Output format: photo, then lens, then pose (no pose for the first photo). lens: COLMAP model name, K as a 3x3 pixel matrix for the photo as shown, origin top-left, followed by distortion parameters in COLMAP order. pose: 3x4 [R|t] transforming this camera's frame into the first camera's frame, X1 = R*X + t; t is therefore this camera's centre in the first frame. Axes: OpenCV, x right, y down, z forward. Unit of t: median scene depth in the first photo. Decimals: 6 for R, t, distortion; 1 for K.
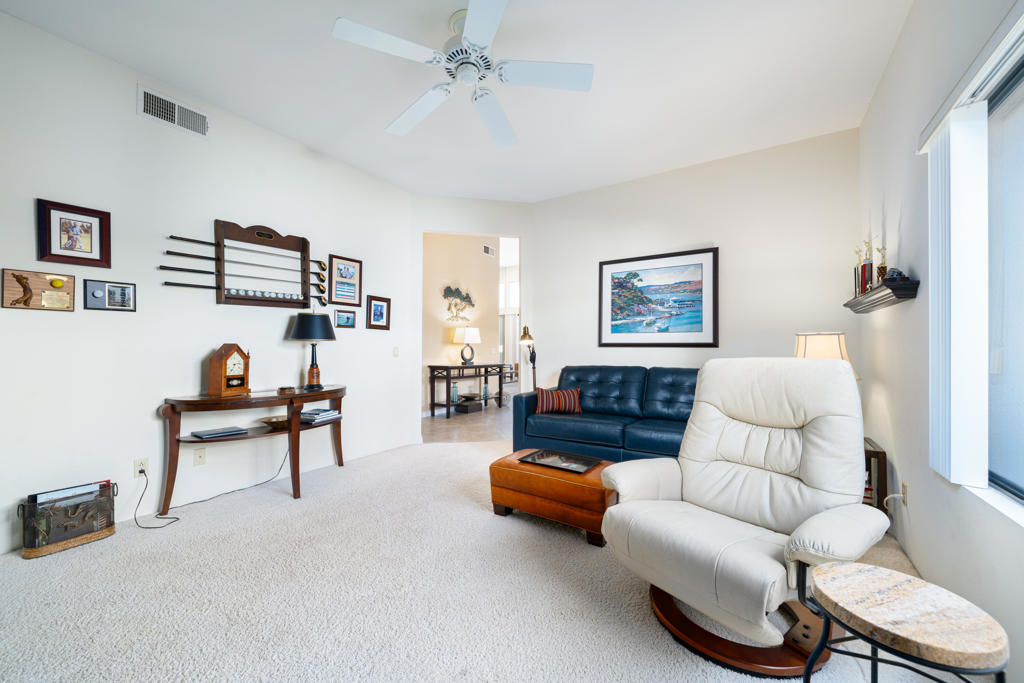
lens RADIAL K [[393.2, 0, 513.0], [0, 393.2, 346.1], [0, 0, 1]] dist [0.002991, 0.000096]
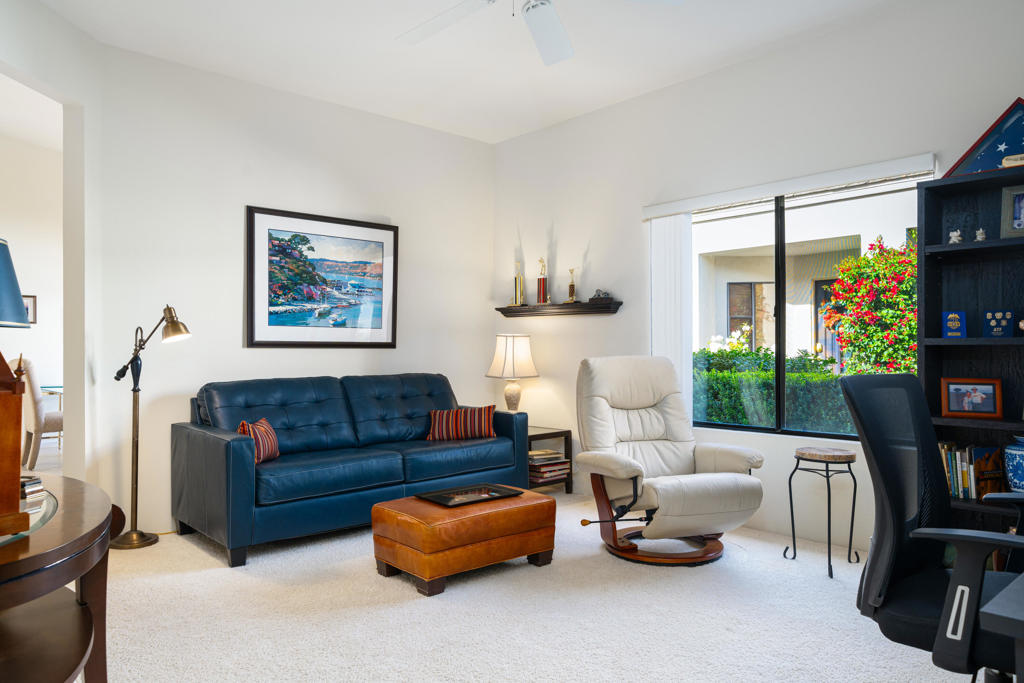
lens RADIAL K [[695.4, 0, 515.1], [0, 695.4, 342.5], [0, 0, 1]] dist [-0.038181, -0.000677]
pose [[0.230100, 0.006636, 0.973144, -0.763649], [-0.002122, 0.999978, -0.006317, -0.000161], [-0.973165, -0.000612, 0.230109, 0.392511]]
